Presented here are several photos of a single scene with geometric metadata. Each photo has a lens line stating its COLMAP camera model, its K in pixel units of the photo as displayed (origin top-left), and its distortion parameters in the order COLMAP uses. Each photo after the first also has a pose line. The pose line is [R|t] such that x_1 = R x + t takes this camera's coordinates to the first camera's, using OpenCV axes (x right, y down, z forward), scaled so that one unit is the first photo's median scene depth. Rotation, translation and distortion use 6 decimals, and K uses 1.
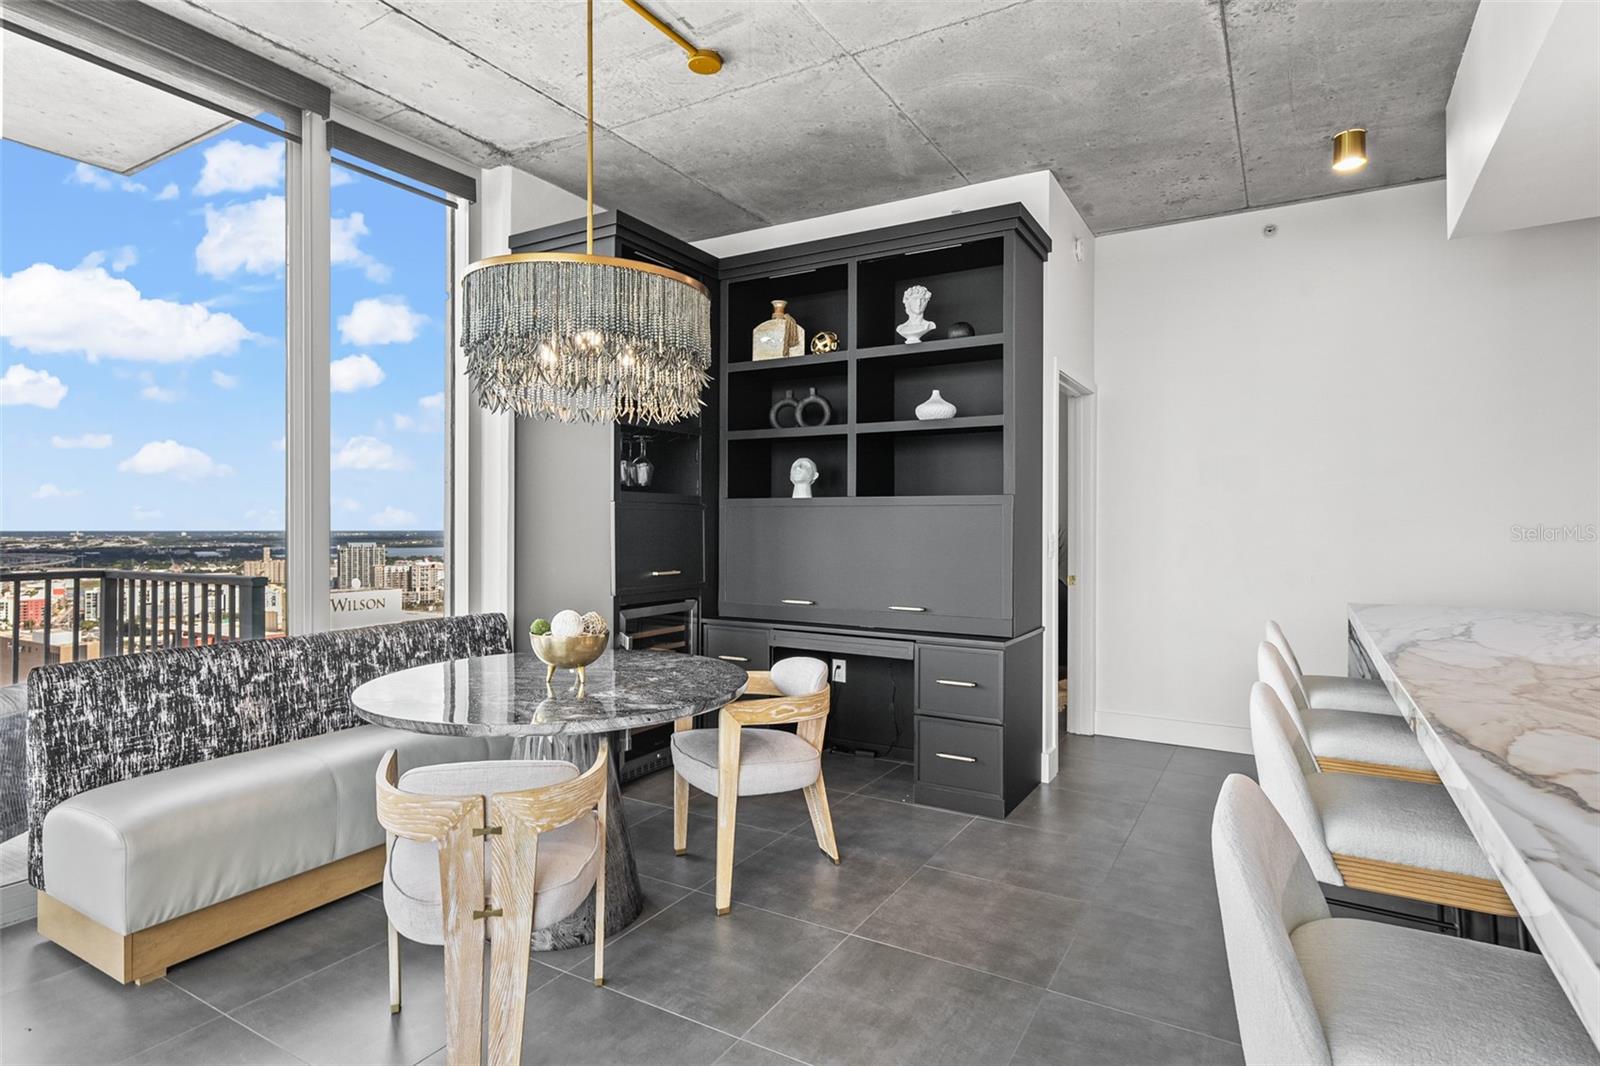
lens RADIAL K [[834.2, 0, 798.3], [0, 834.2, 538.0], [0, 0, 1]] dist [-0.002590, -0.000295]
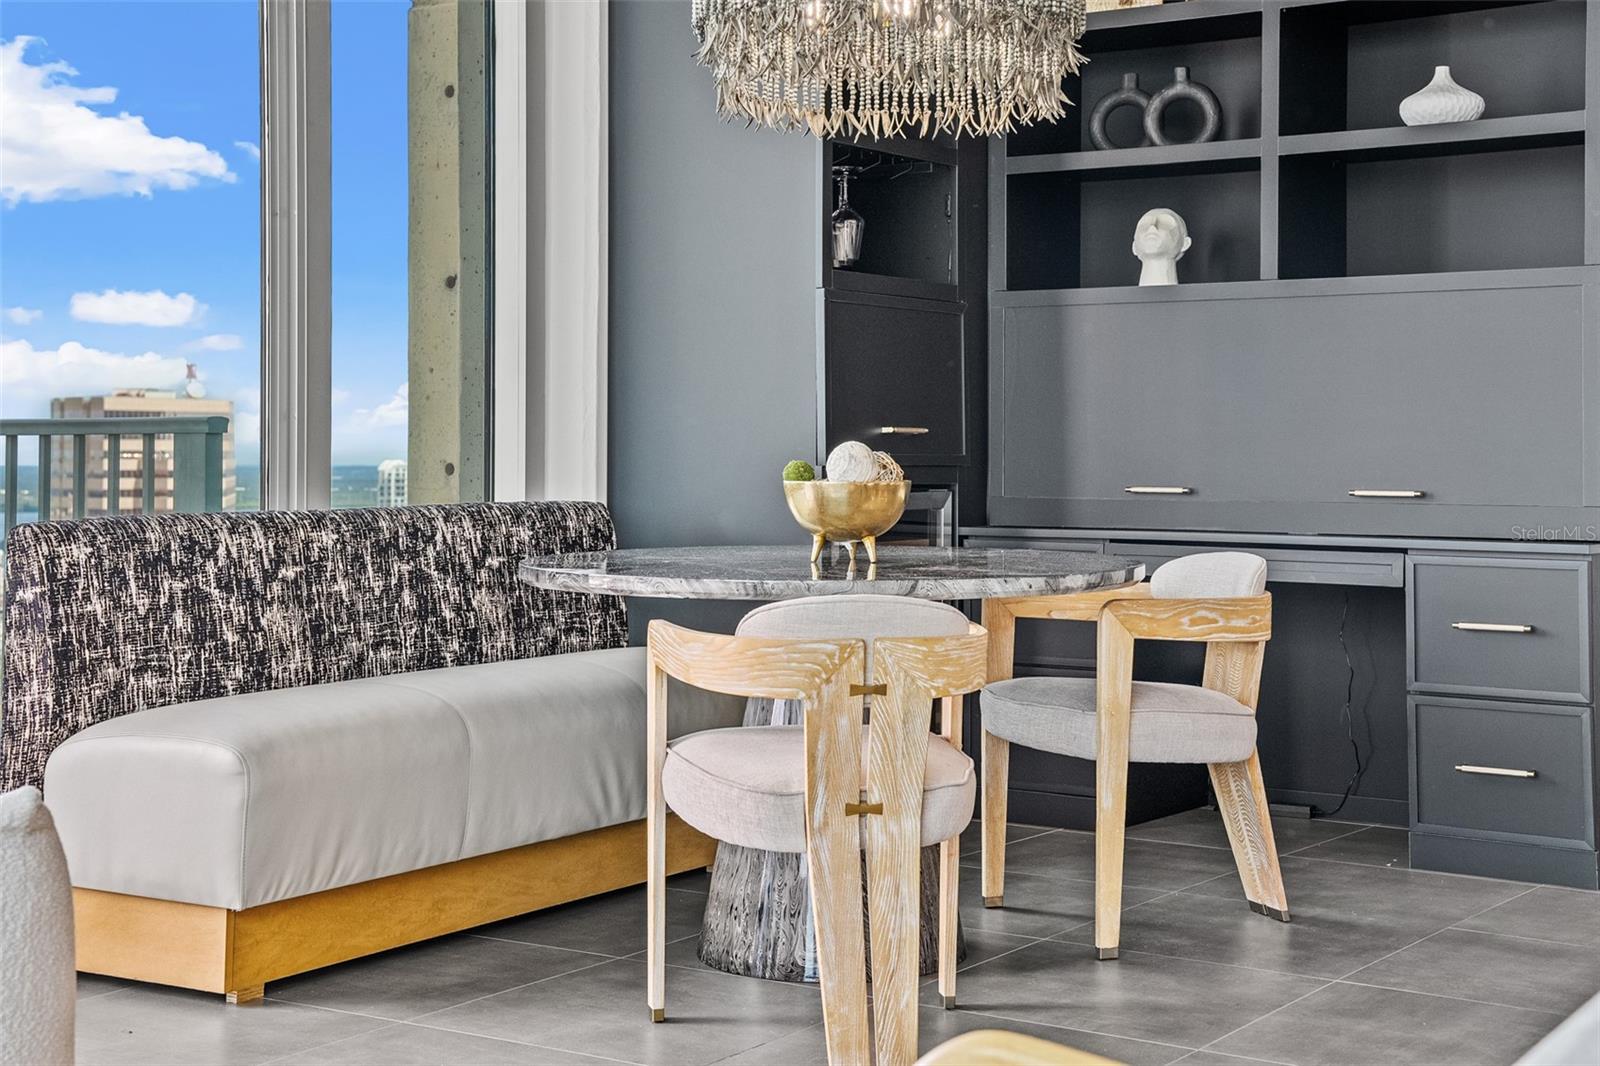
lens RADIAL K [[2395.7, 0, 803.7], [0, 2395.7, 427.9], [0, 0, 1]] dist [0.215747, 0.029451]
pose [[0.998542, -0.000295, -0.053971, -0.204612], [-0.001098, 0.999667, -0.025764, 0.115248], [0.053961, 0.025786, 0.998210, -0.710301]]
